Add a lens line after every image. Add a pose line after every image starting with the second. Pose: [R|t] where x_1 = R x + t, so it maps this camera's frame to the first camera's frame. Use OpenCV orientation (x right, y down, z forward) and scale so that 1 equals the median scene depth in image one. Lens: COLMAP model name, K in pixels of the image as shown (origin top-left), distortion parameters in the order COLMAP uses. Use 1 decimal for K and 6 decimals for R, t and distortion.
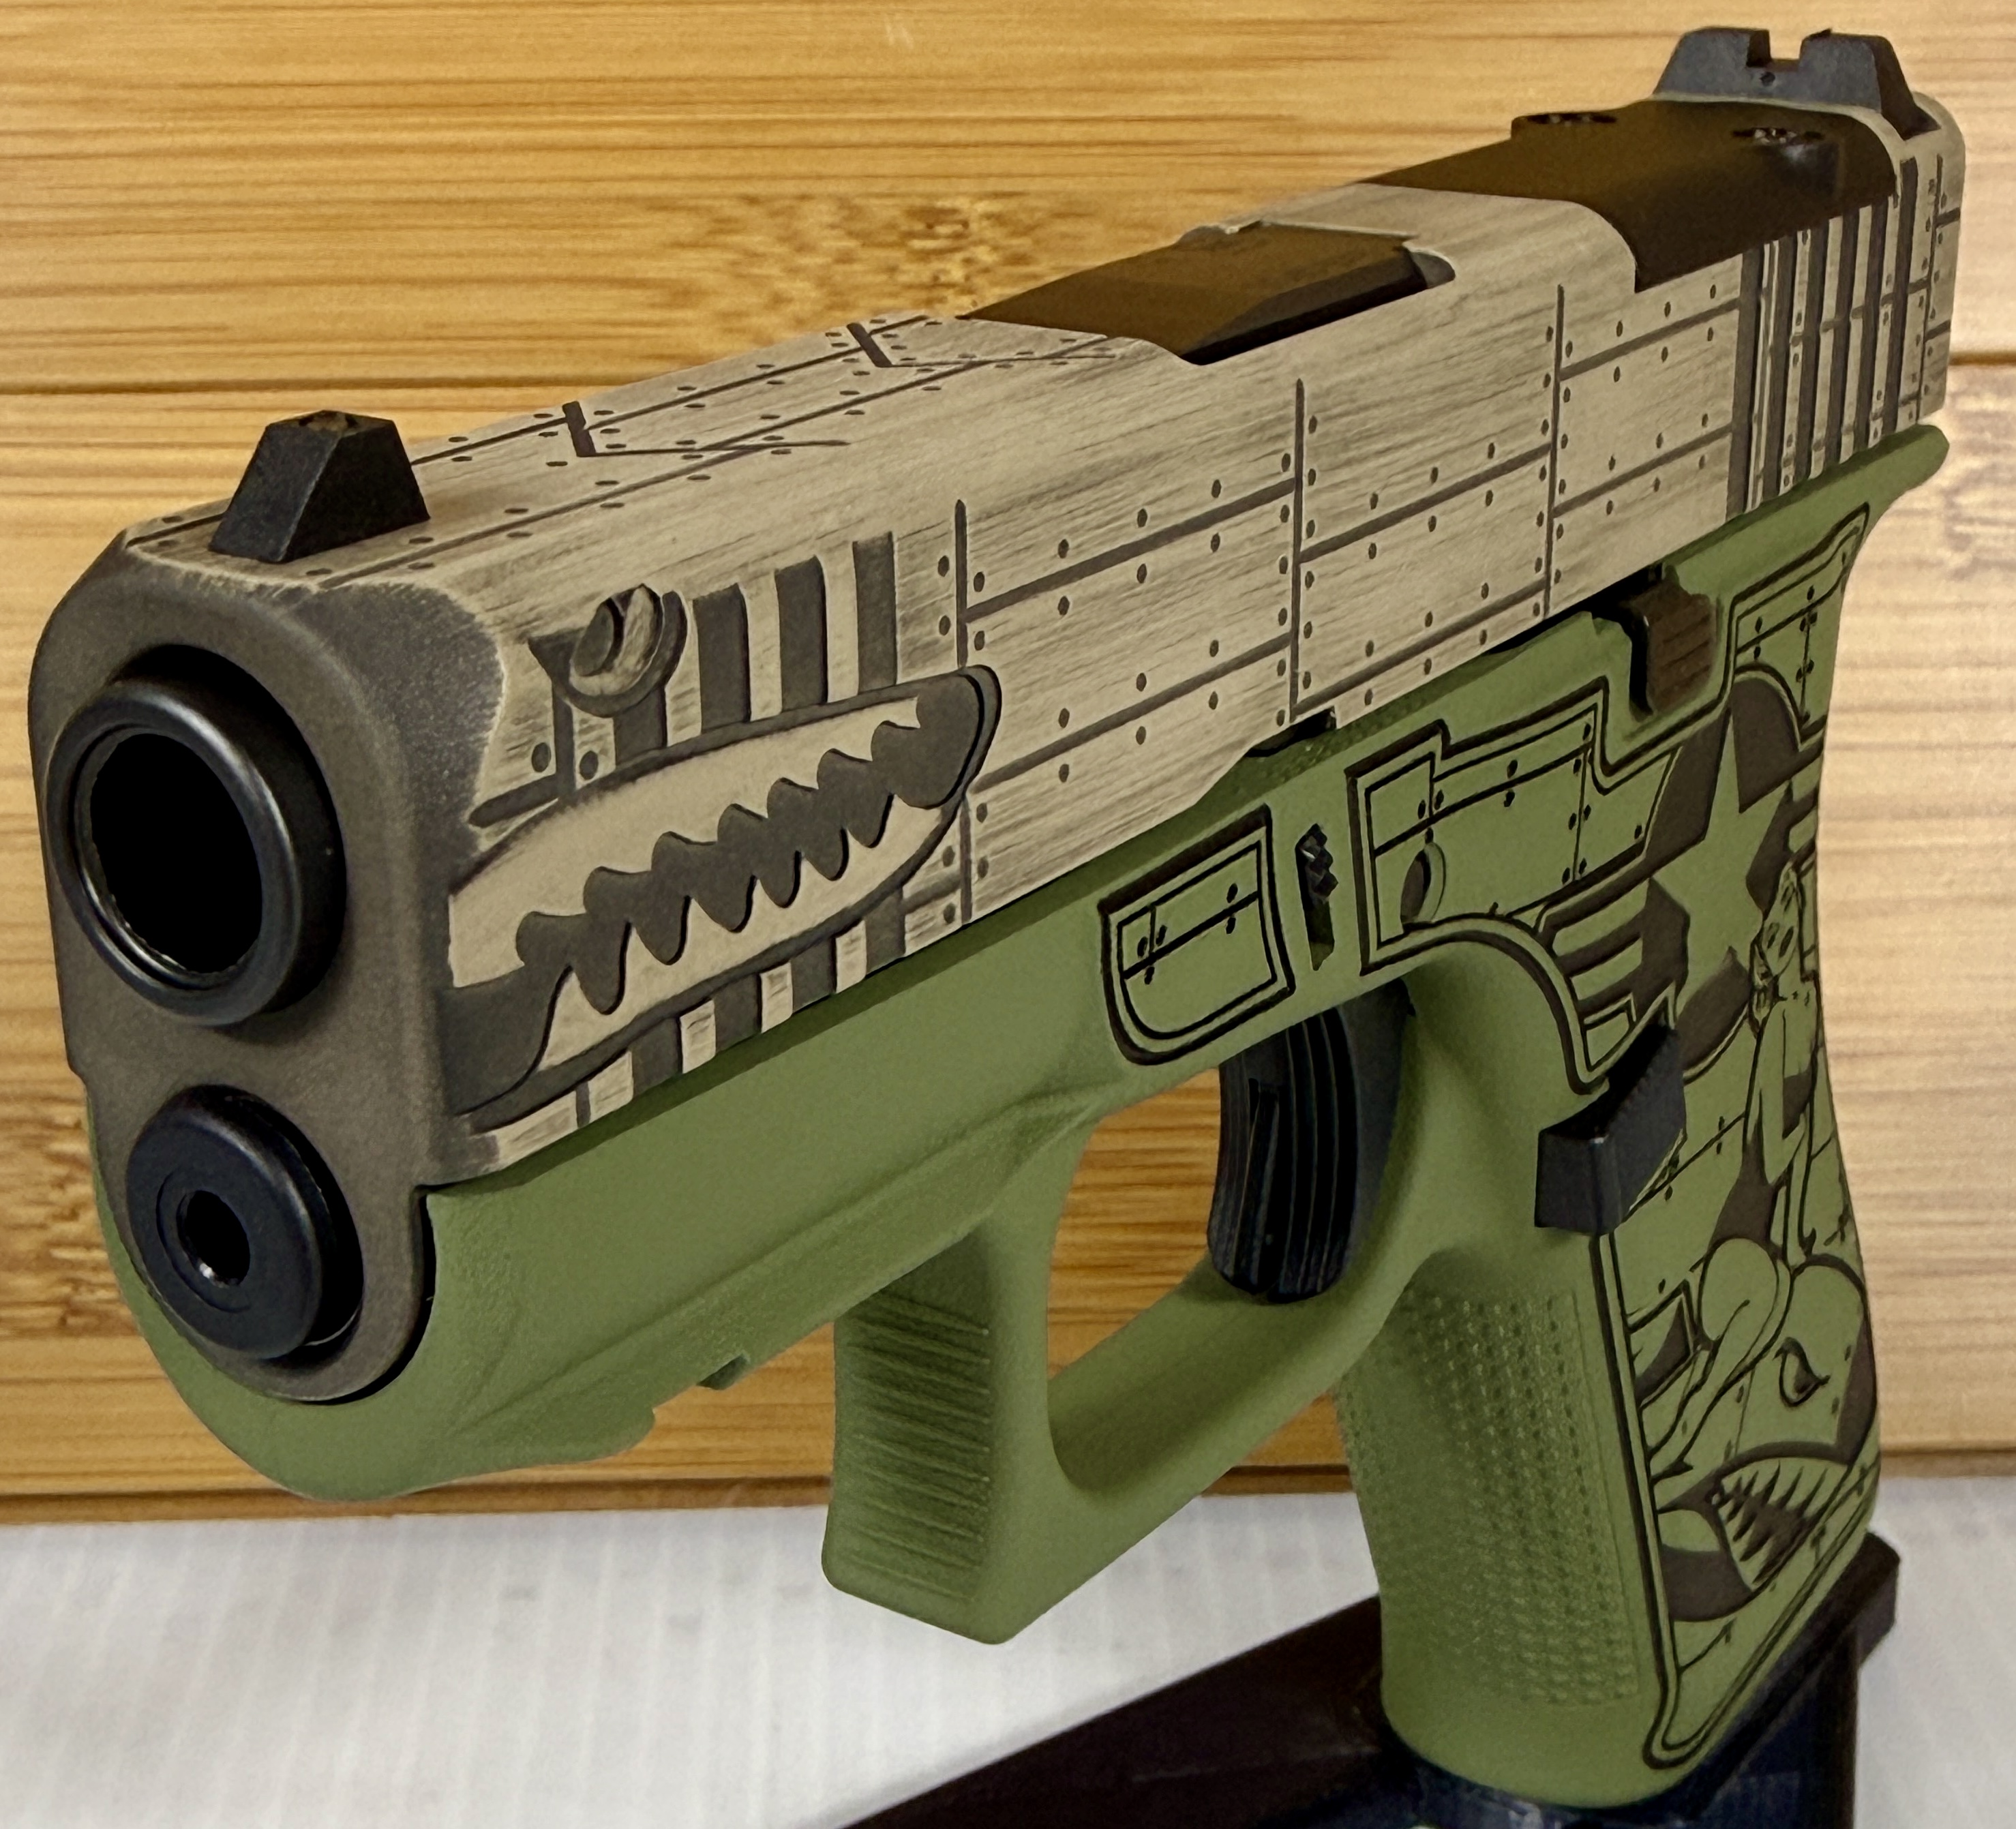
lens RADIAL K [[3332.4, 0, 1005.1], [0, 3332.4, 1040.1], [0, 0, 1]] dist [0.042245, -0.157917]
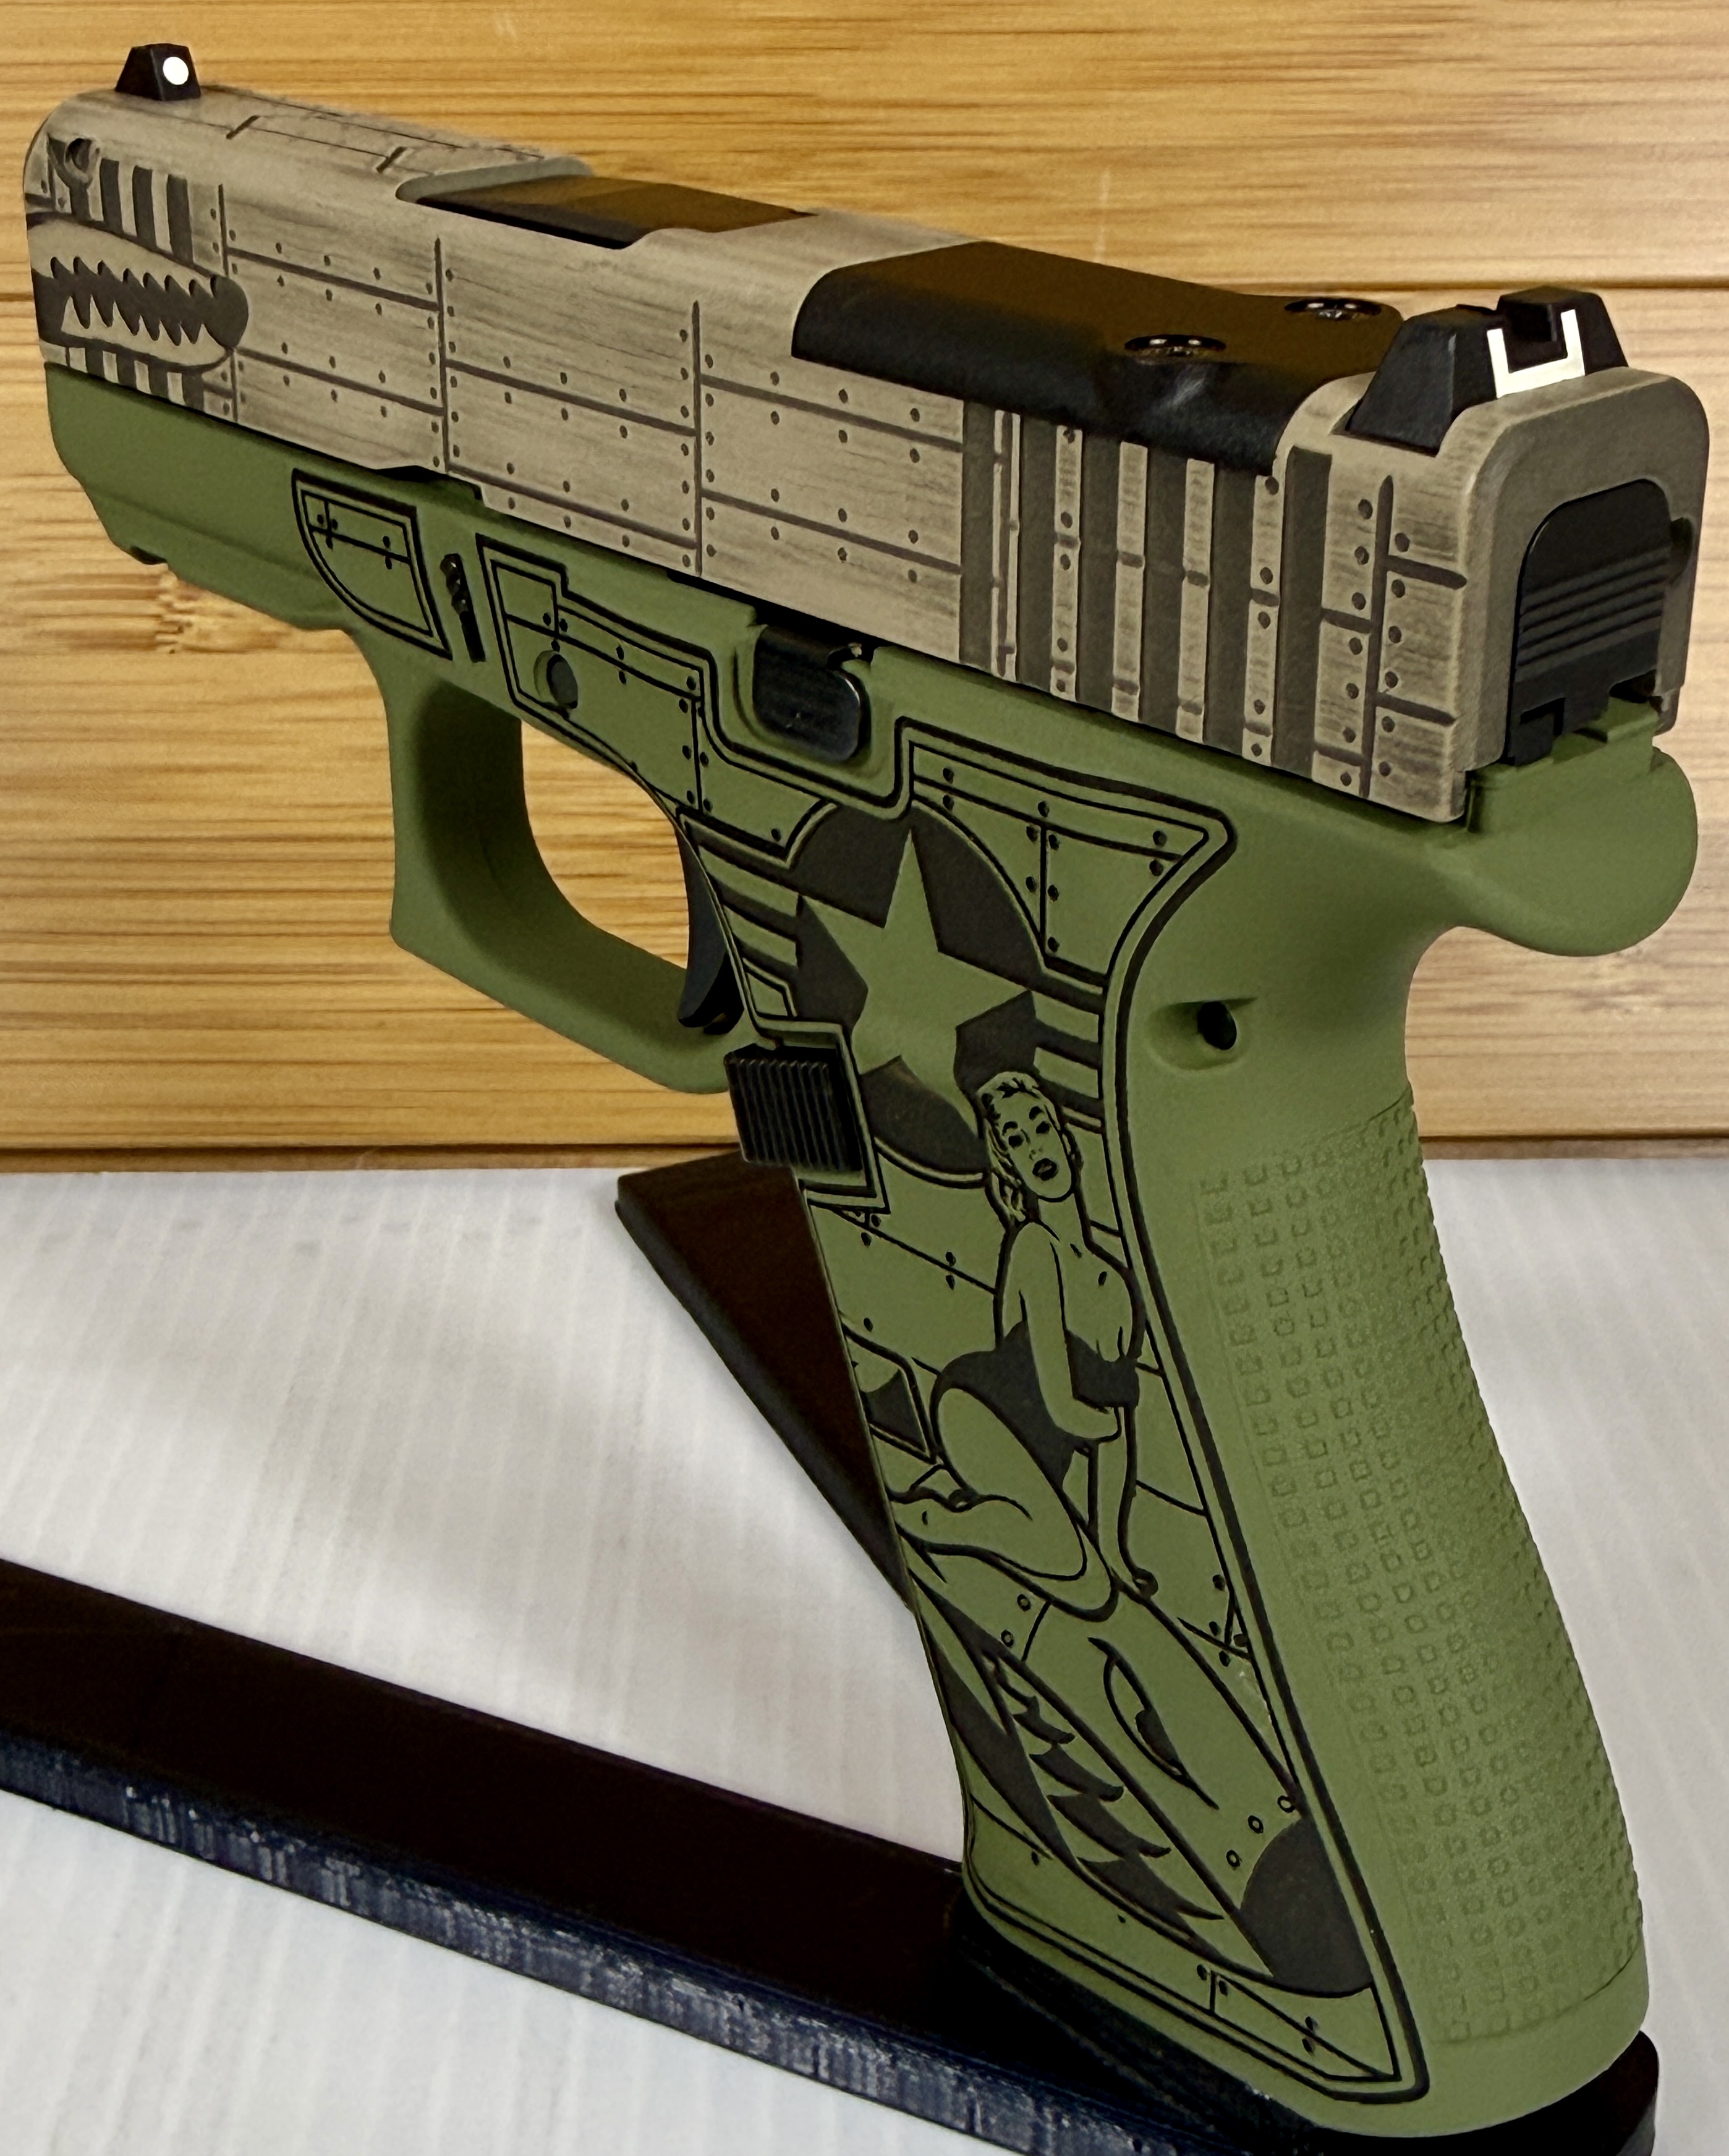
lens RADIAL K [[3097.9, 0, 864.5], [0, 3097.9, 1078.0], [0, 0, 1]] dist [0.022721, -0.122397]
pose [[-0.211335, 0.442482, -0.871520, 1.171560], [-0.382119, 0.783291, 0.490347, -0.540928], [0.899624, 0.436652, 0.003544, 1.097482]]
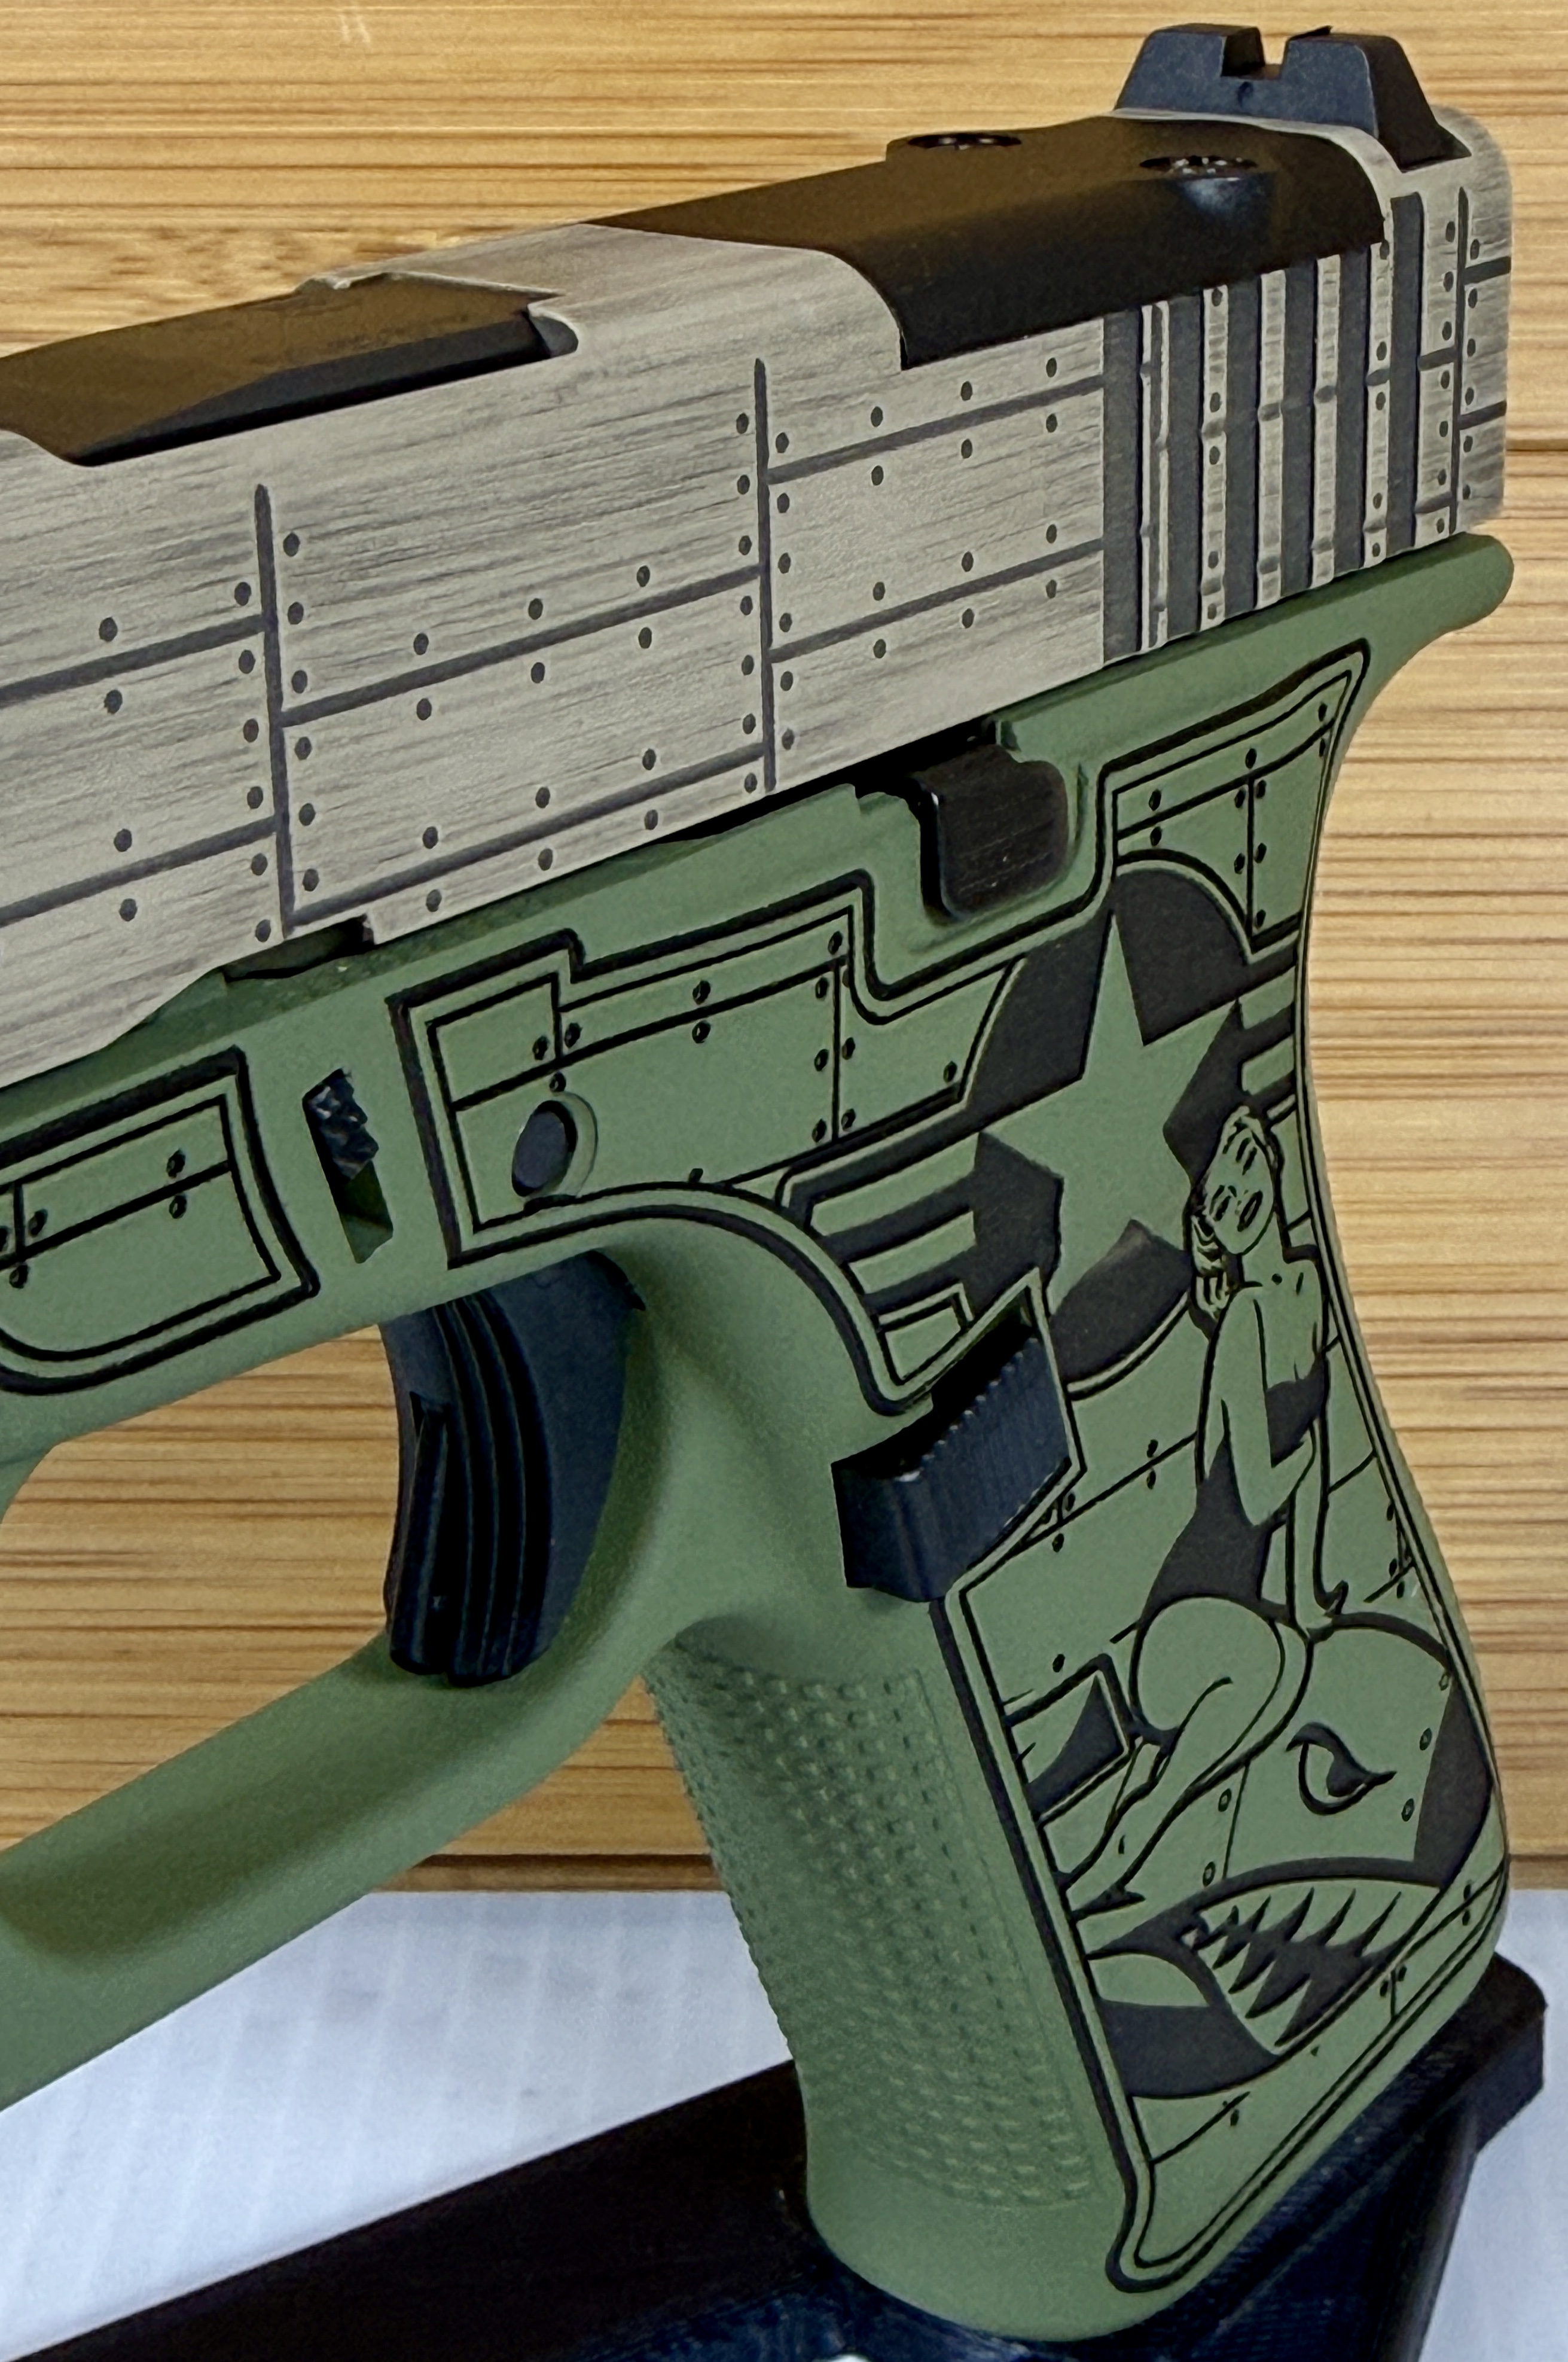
lens RADIAL K [[3971.7, 0, 788.8], [0, 3971.7, 1014.1], [0, 0, 1]] dist [0.008777, 0.123026]
pose [[0.997174, 0.020755, -0.072204, 0.225842], [-0.024354, 0.998486, -0.049326, -0.031335], [0.071071, 0.050945, 0.996169, 0.102705]]
